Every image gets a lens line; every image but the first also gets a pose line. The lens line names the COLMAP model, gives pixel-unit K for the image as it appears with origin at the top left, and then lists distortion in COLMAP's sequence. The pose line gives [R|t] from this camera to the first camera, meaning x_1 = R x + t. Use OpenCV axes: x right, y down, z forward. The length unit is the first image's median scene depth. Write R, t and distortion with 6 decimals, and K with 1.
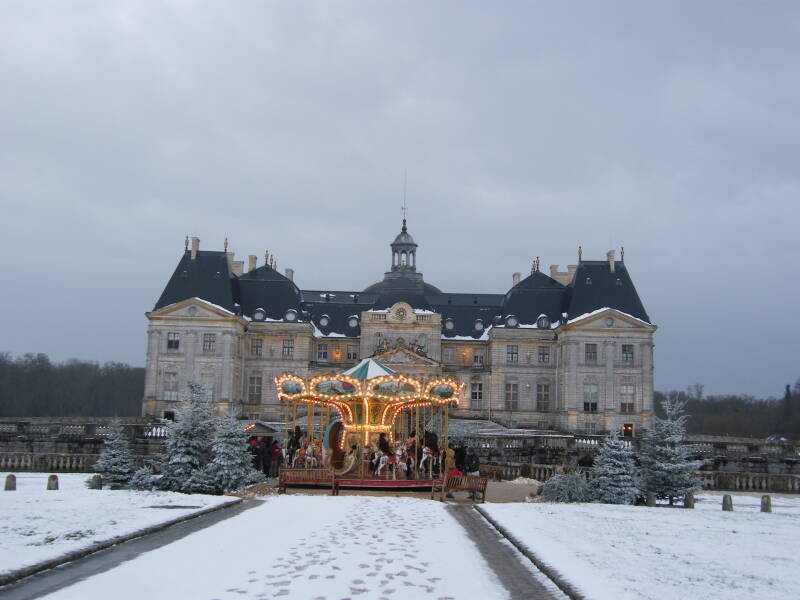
lens RADIAL K [[953.4, 0, 400.0], [0, 953.4, 300.0], [0, 0, 1]] dist [-0.002834, 0.232850]
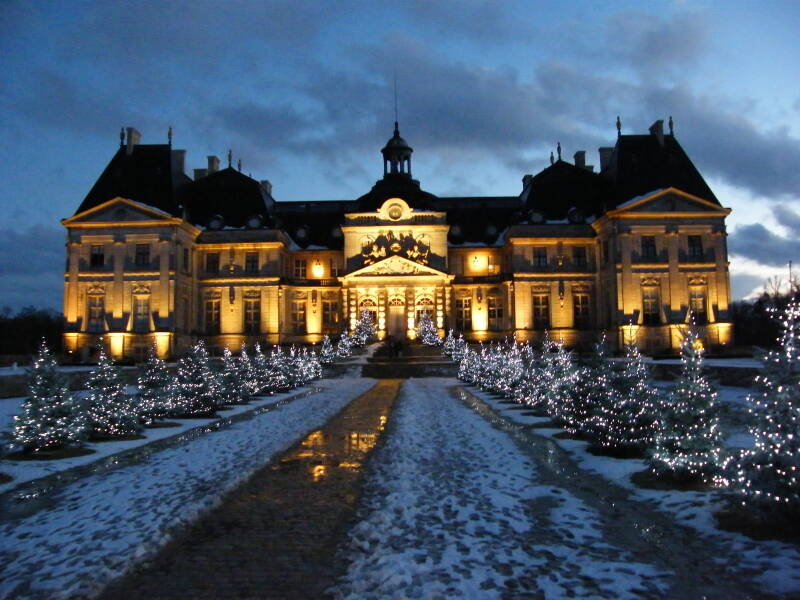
lens RADIAL K [[663.5, 0, 399.0], [0, 663.5, 282.7], [0, 0, 1]] dist [-0.114854, 0.002080]
pose [[0.999066, -0.042473, -0.007889, 0.006547], [0.042536, 0.999062, 0.008077, 0.068233], [0.007538, -0.008405, 0.999936, 0.462312]]
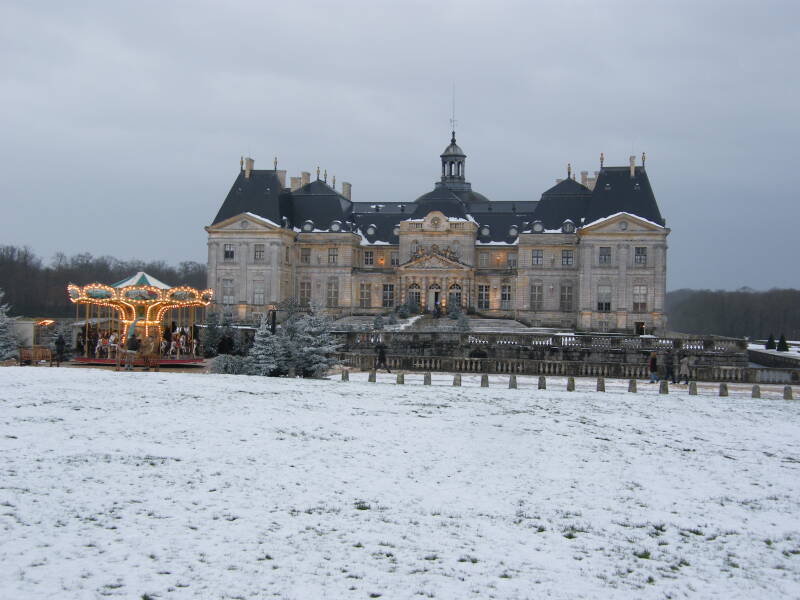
lens RADIAL K [[953.4, 0, 400.0], [0, 953.4, 300.0], [0, 0, 1]] dist [-0.002834, 0.232850]
pose [[0.983235, -0.008850, -0.182127, 0.160718], [0.027451, 0.994622, 0.099865, -0.007035], [0.180264, -0.103190, 0.978190, -0.074173]]
